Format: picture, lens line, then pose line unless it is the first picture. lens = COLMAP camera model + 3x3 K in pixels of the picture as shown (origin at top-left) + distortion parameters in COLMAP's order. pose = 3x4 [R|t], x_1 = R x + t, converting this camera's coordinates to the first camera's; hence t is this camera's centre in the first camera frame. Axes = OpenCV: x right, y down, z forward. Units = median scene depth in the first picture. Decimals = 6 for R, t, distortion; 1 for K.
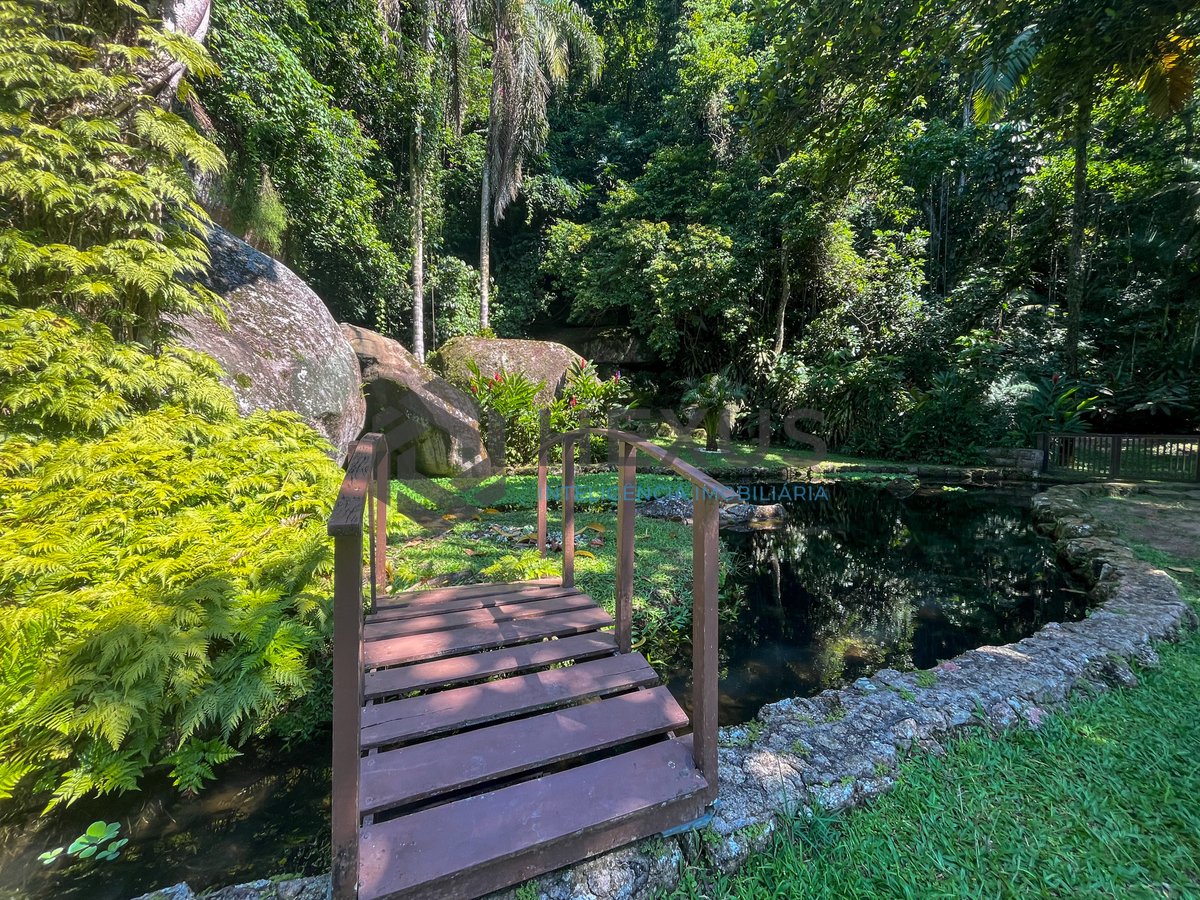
lens RADIAL K [[501.7, 0, 600.0], [0, 501.7, 450.0], [0, 0, 1]] dist [-0.000217, 0.000269]
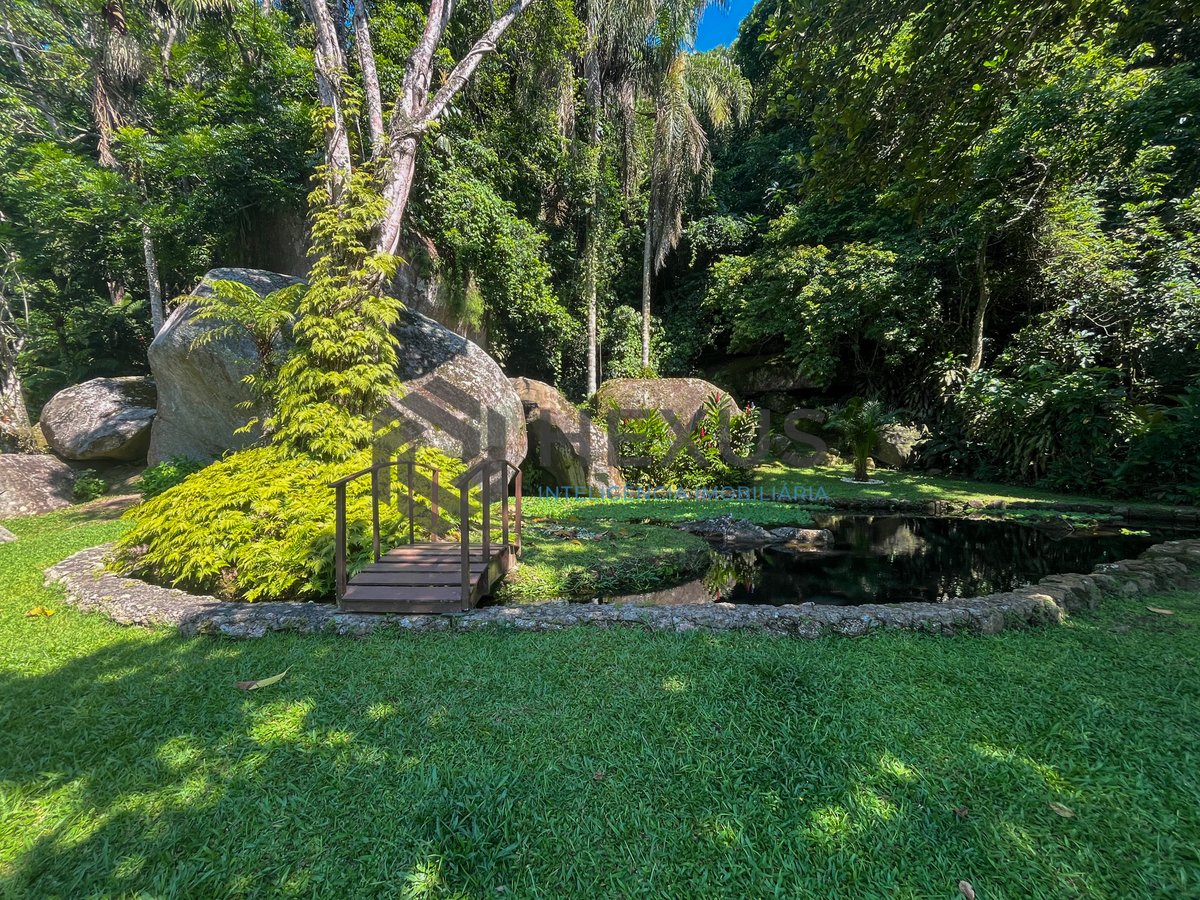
lens RADIAL K [[503.1, 0, 577.3], [0, 503.1, 473.3], [0, 0, 1]] dist [0.002344, 0.000257]
pose [[0.896904, 0.016387, -0.441921, 0.154312], [-0.020321, 0.999785, -0.004169, 0.001793], [0.441758, 0.012719, 0.897044, -0.086351]]
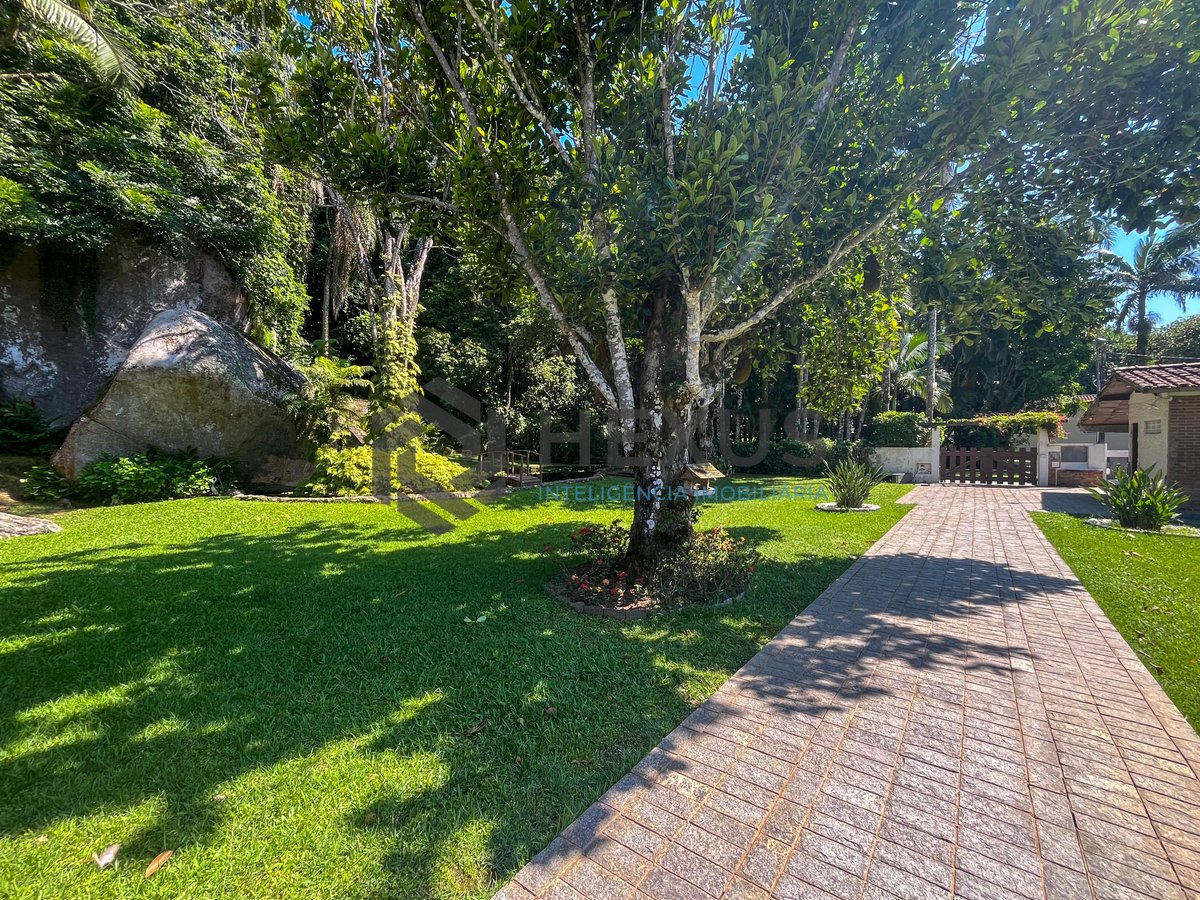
lens RADIAL K [[501.7, 0, 600.0], [0, 501.7, 450.0], [0, 0, 1]] dist [-0.000217, 0.000269]
pose [[0.836107, -0.005959, 0.548534, -0.429417], [0.033052, 0.998672, -0.039531, 0.049027], [-0.547570, 0.051182, 0.835193, -0.817235]]
